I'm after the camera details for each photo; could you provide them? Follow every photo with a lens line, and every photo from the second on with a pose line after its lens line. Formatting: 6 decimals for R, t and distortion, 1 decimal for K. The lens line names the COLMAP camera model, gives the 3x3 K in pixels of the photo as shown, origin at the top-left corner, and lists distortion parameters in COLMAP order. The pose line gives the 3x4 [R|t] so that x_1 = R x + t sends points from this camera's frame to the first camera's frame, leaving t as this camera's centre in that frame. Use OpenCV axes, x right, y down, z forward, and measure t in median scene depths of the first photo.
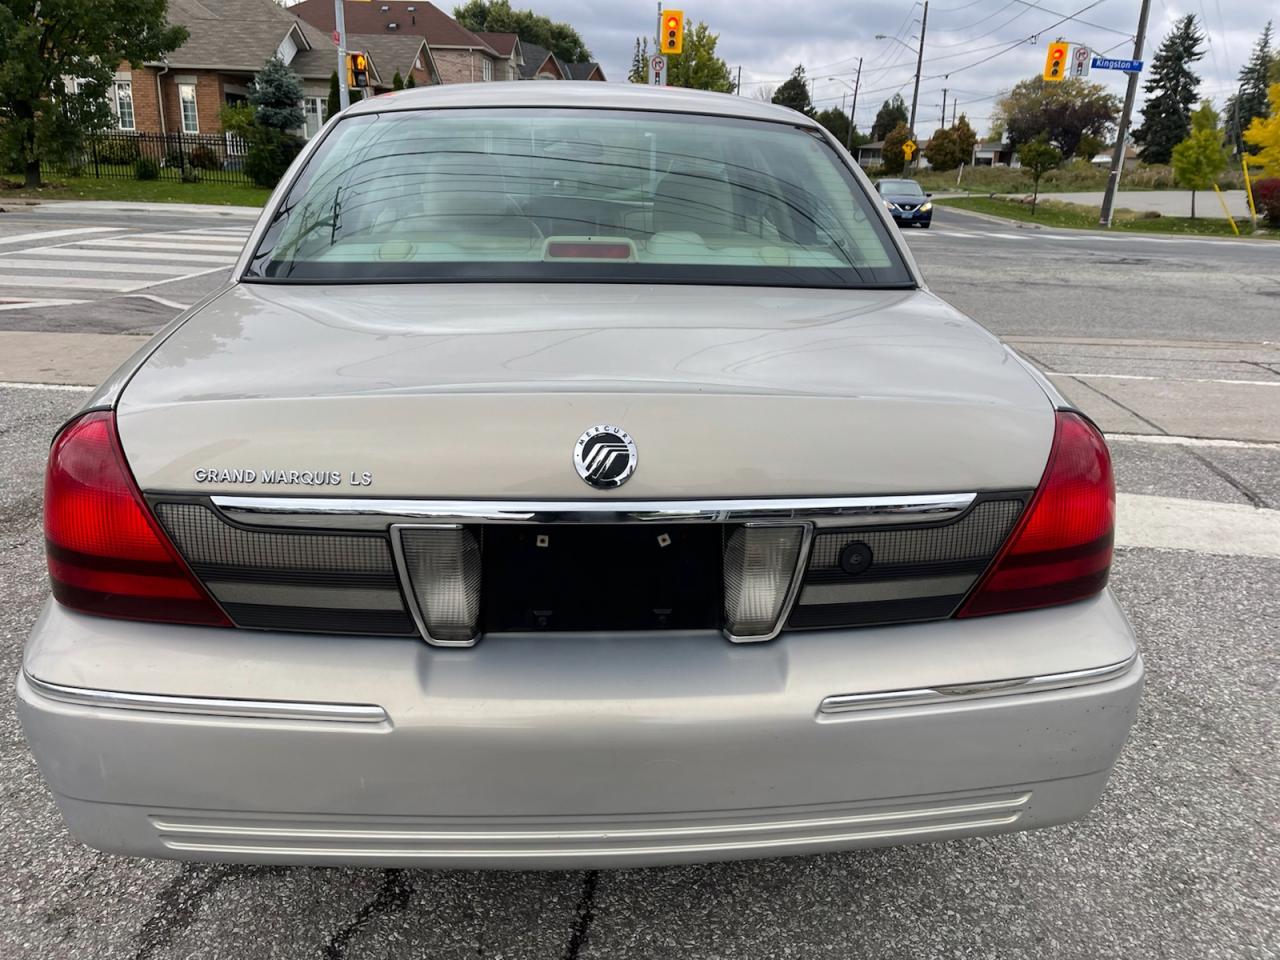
lens RADIAL K [[979.8, 0, 636.7], [0, 979.8, 475.3], [0, 0, 1]] dist [0.078393, -0.106784]
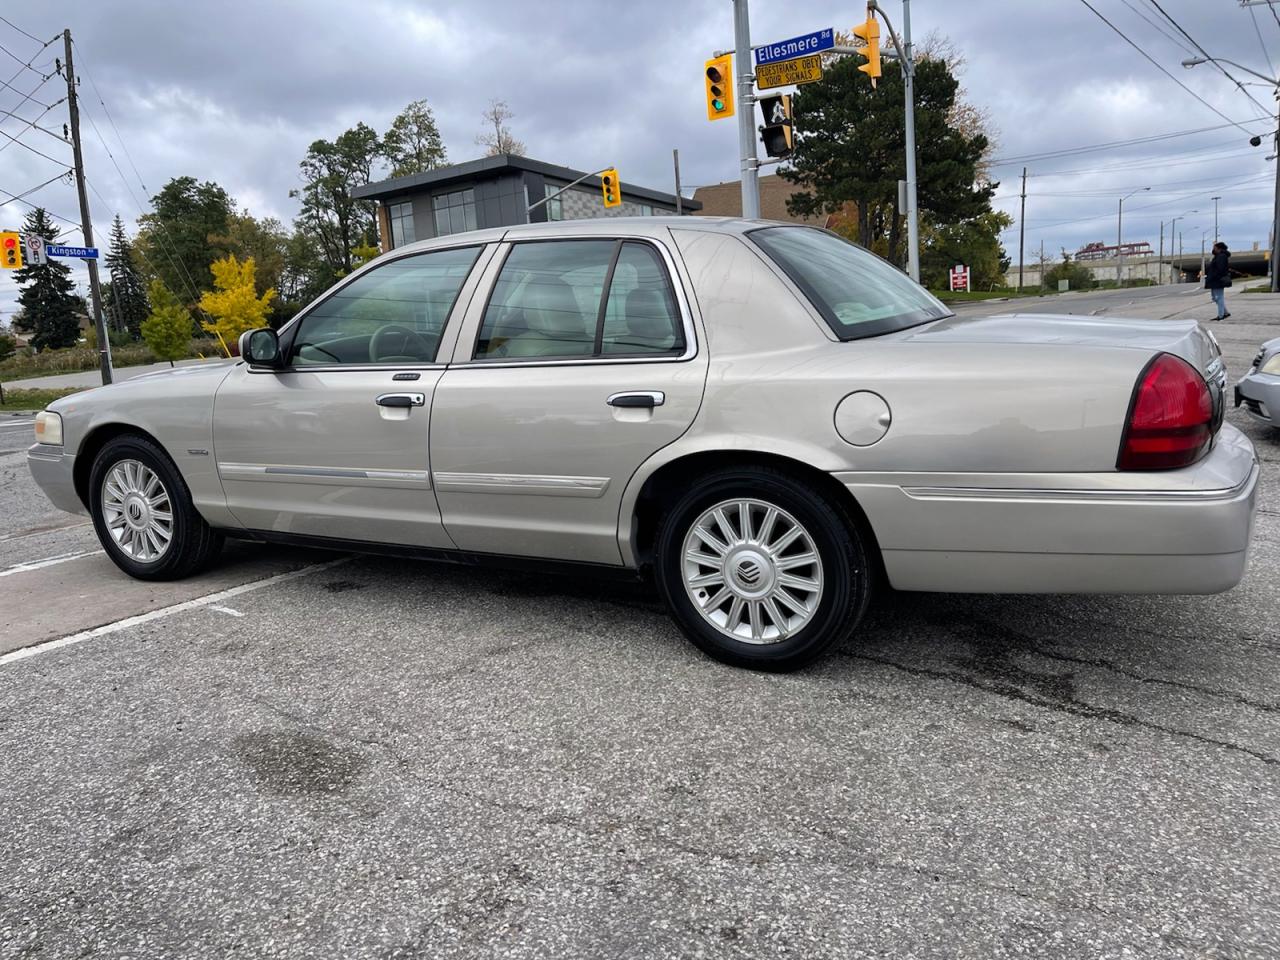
lens RADIAL K [[979.8, 0, 636.7], [0, 979.8, 475.3], [0, 0, 1]] dist [0.078393, -0.106784]
pose [[0.519131, -0.201142, 0.830690, -1.793515], [0.342950, 0.939262, 0.013109, -0.147476], [-0.782872, 0.278080, 0.556582, 0.547527]]
